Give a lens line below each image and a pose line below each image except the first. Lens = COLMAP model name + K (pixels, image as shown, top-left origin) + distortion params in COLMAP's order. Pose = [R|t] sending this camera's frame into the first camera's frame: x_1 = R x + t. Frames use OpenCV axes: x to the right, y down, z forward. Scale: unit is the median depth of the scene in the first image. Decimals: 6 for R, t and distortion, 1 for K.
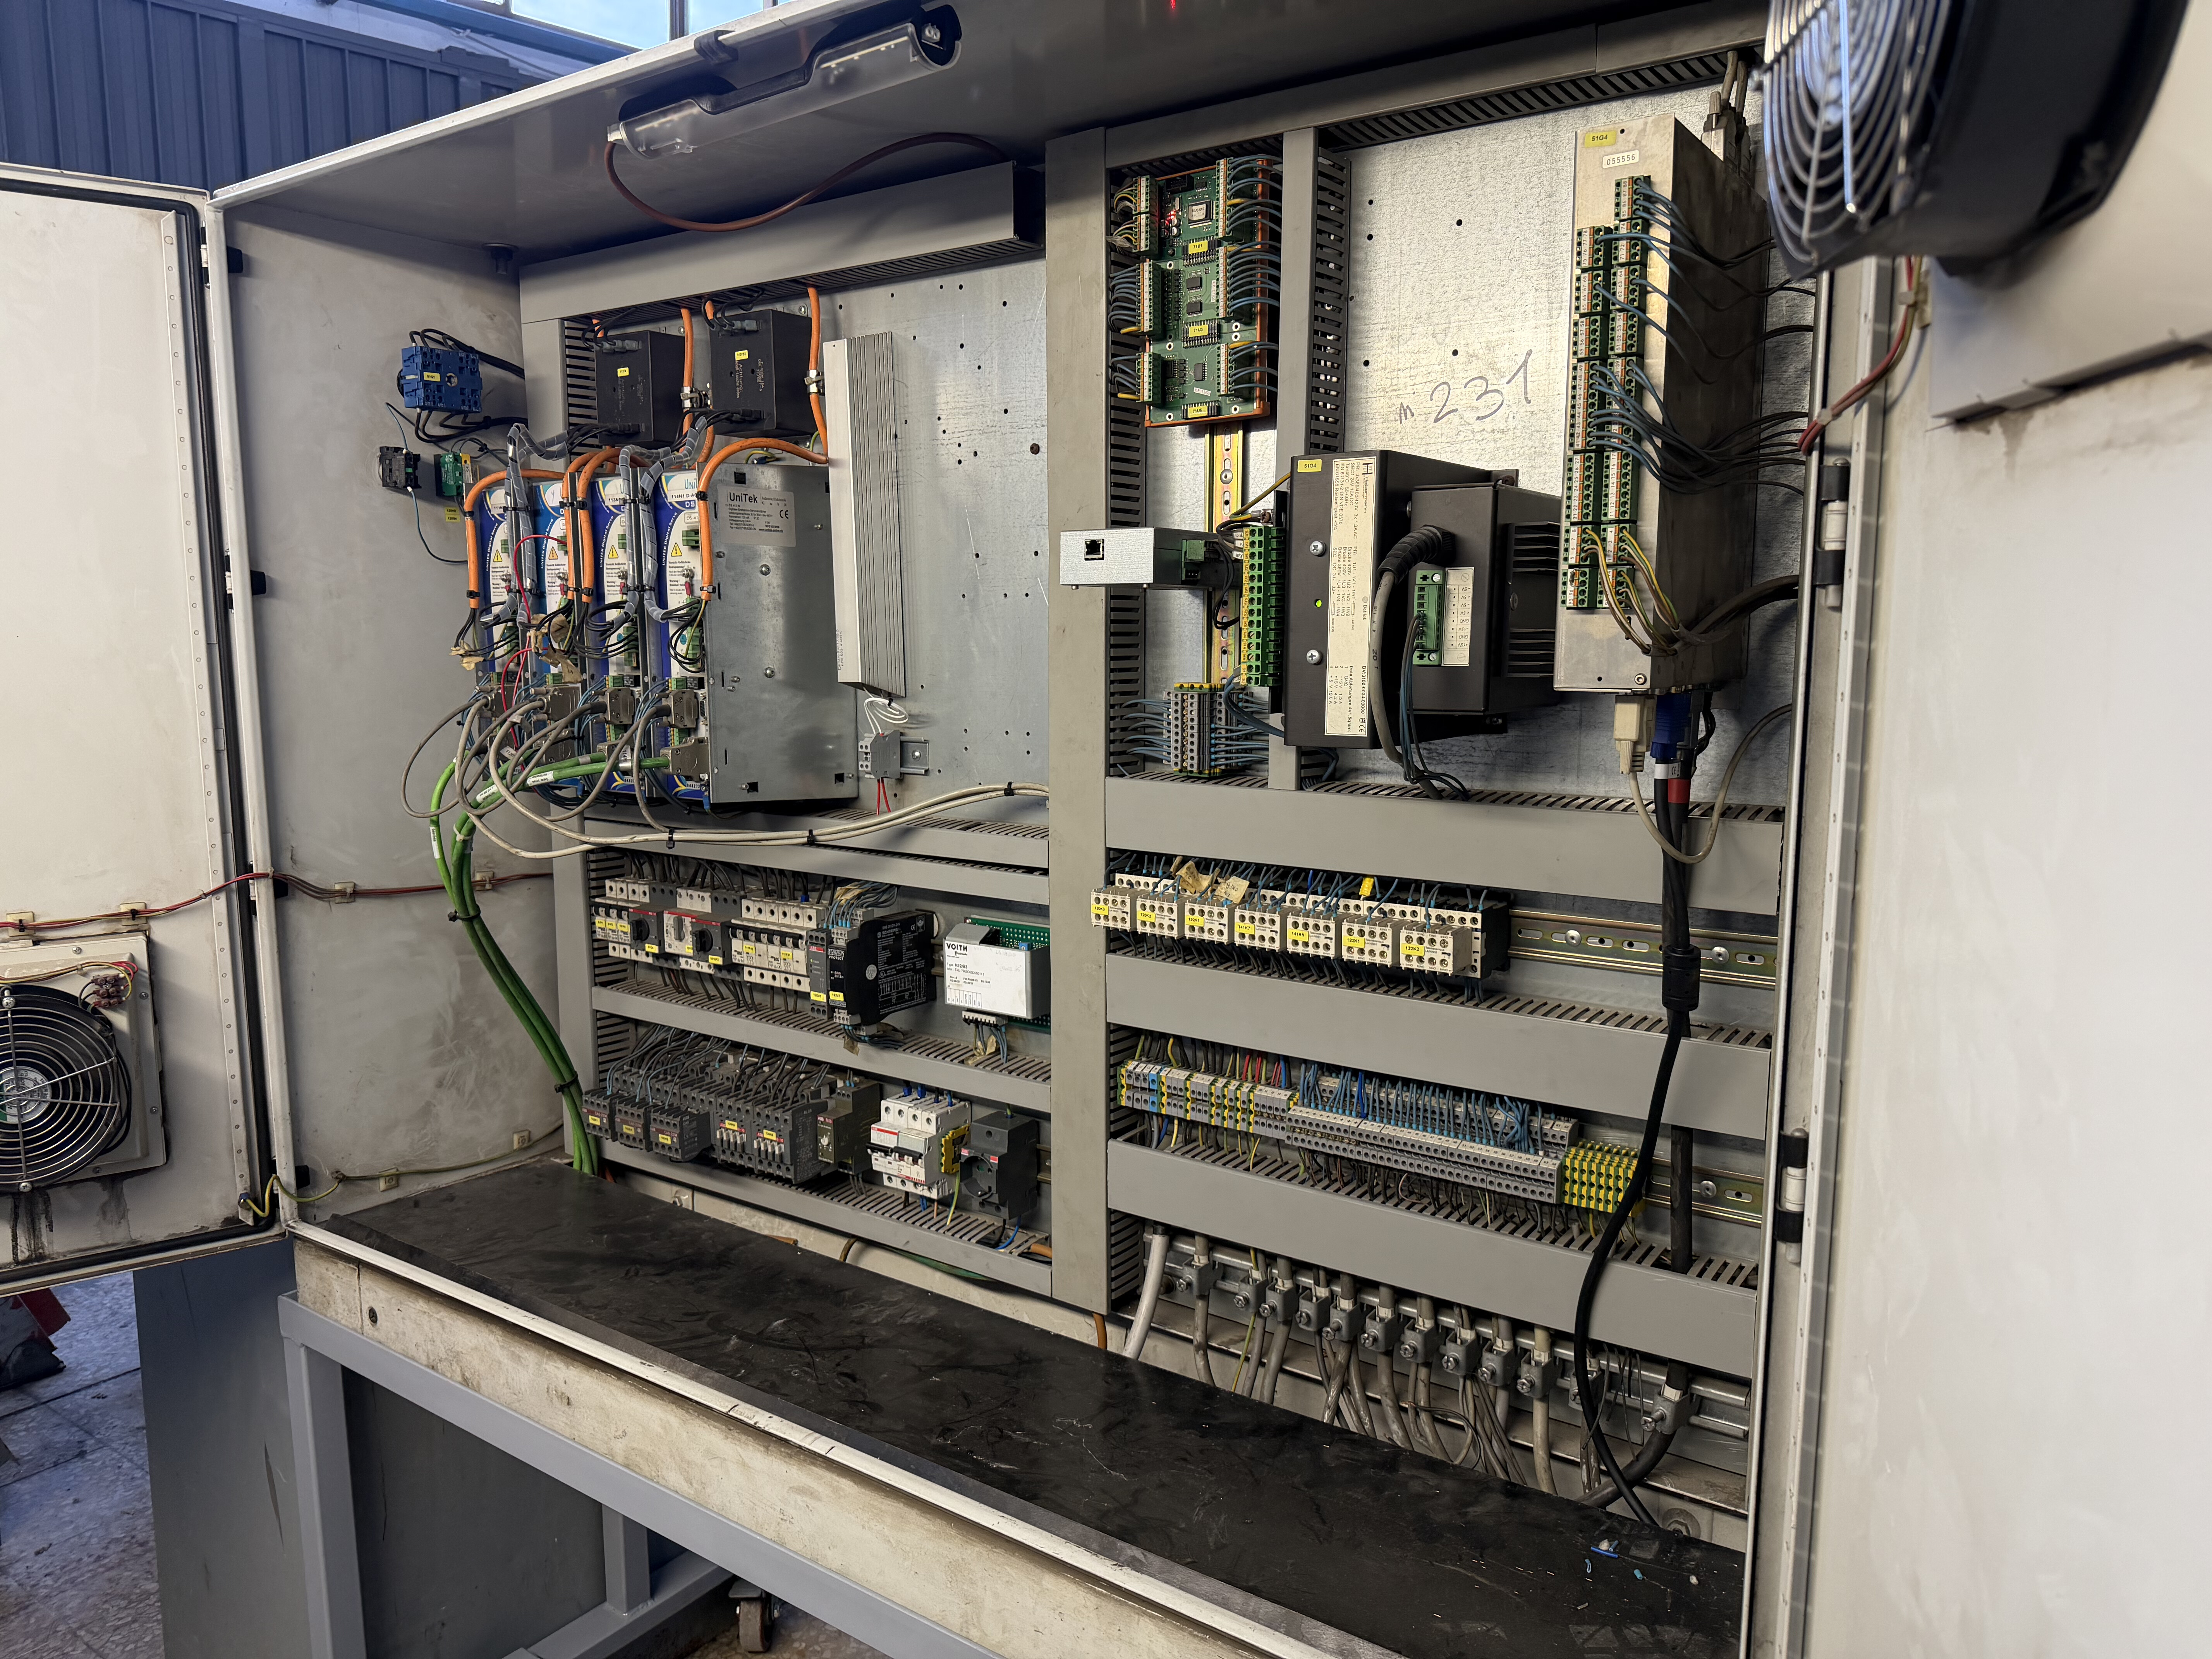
lens RADIAL K [[1591.3, 0, 1106.7], [0, 1591.3, 833.7], [0, 0, 1]] dist [0.045367, -0.021984]
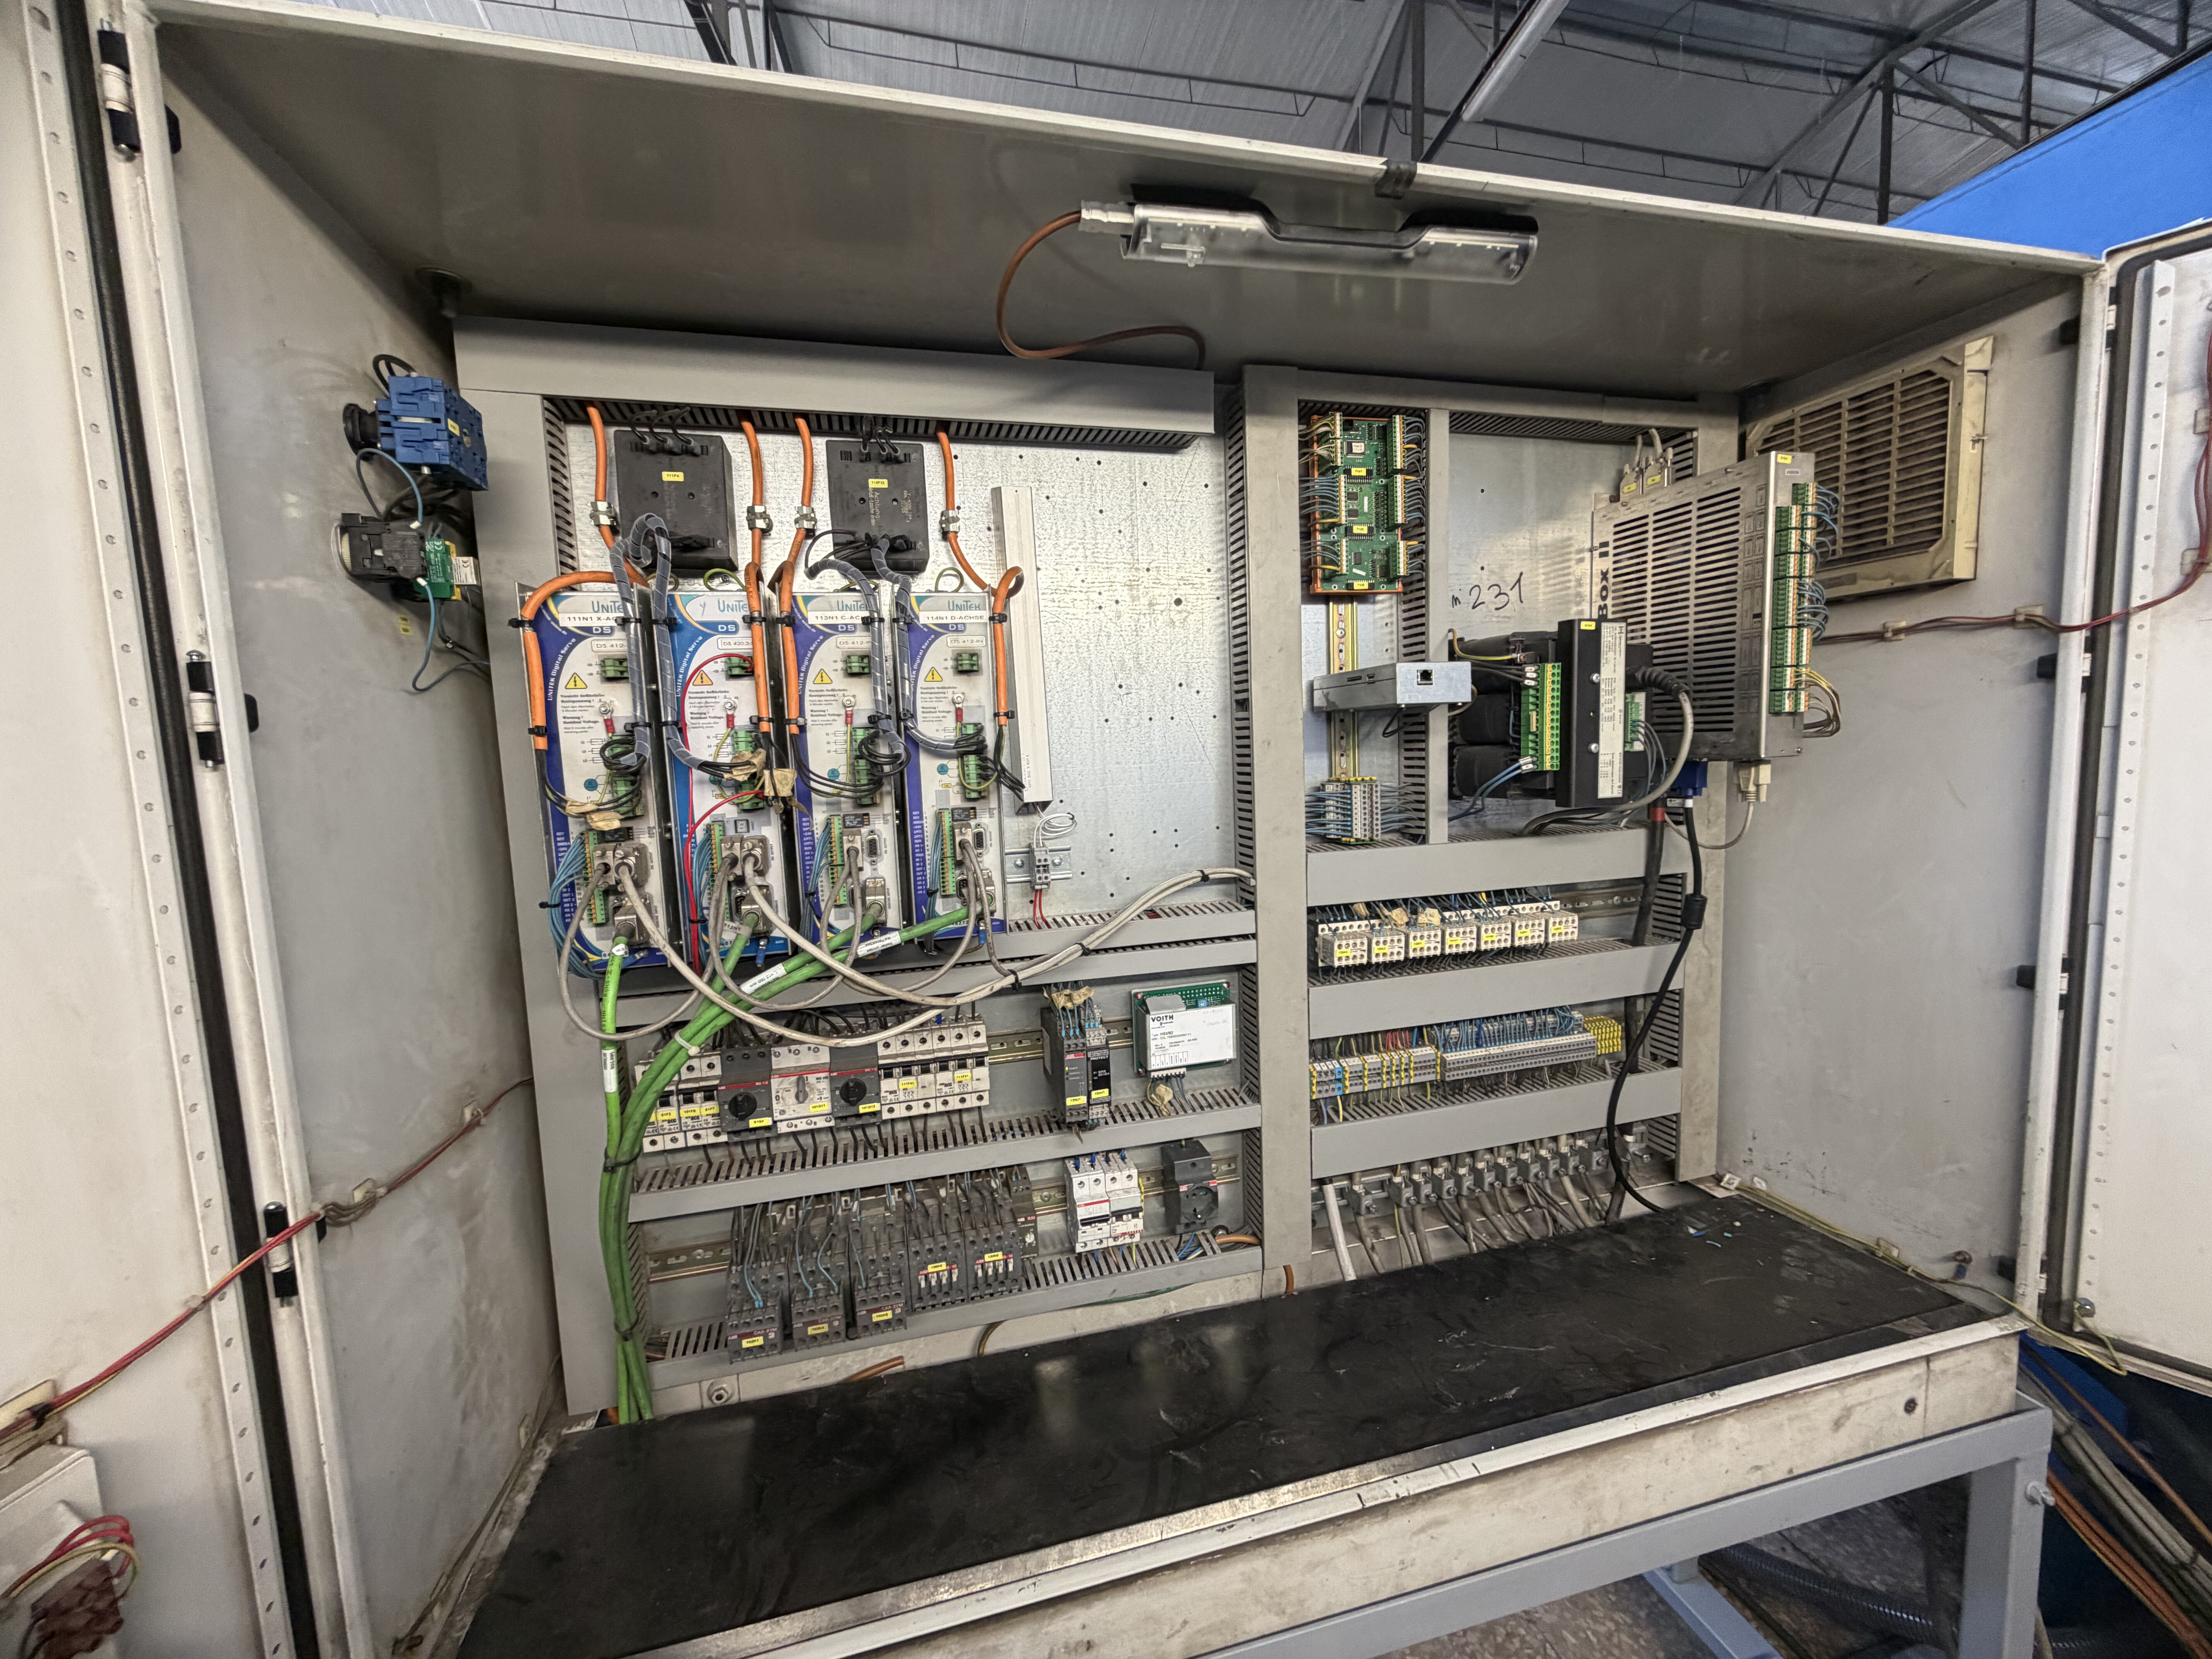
lens RADIAL K [[882.9, 0, 1111.9], [0, 882.9, 827.3], [0, 0, 1]] dist [0.001878, 0.000455]
pose [[0.628957, -0.097045, 0.771359, -0.655310], [0.139468, 0.990167, 0.010853, -0.087093], [-0.764828, 0.100754, 0.636308, 0.647493]]
